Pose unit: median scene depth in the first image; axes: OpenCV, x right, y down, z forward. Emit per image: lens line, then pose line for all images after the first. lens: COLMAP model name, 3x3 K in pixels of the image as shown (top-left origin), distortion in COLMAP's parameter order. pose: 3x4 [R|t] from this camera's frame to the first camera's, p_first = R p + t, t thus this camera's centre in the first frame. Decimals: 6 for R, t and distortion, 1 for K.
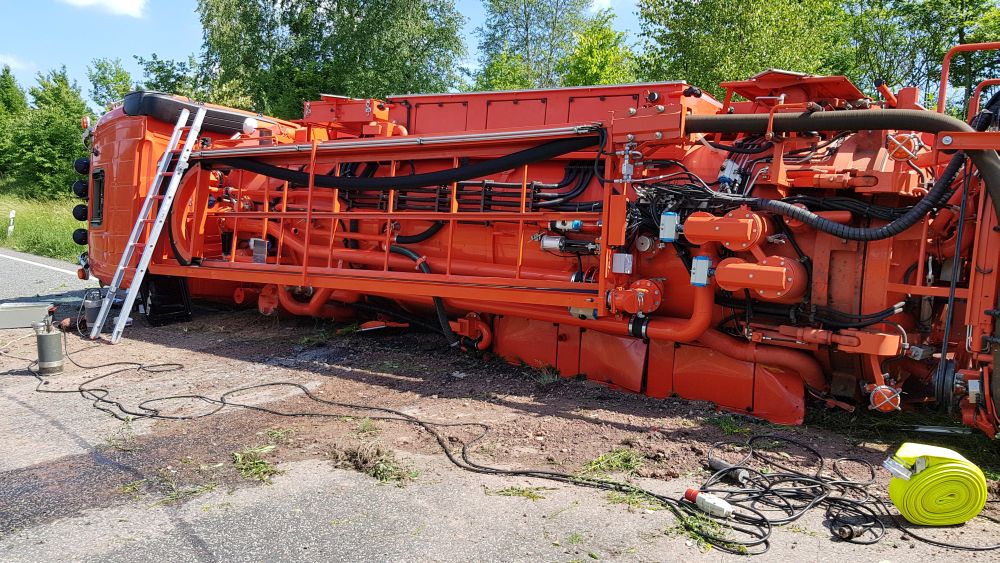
lens RADIAL K [[787.9, 0, 500.5], [0, 787.9, 292.4], [0, 0, 1]] dist [0.118742, -0.201673]
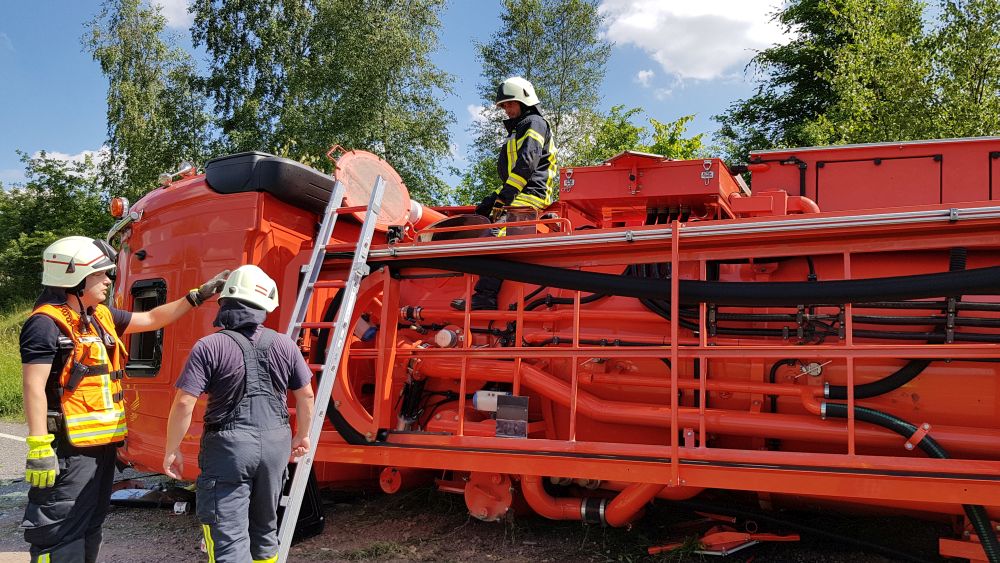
lens RADIAL K [[787.6, 0, 500.0], [0, 787.6, 281.5], [0, 0, 1]] dist [0.027510, -0.001604]
pose [[0.981669, -0.008500, 0.190403, -0.401901], [0.038231, 0.987482, -0.153026, -0.058216], [-0.186719, 0.157500, 0.969706, 0.420717]]
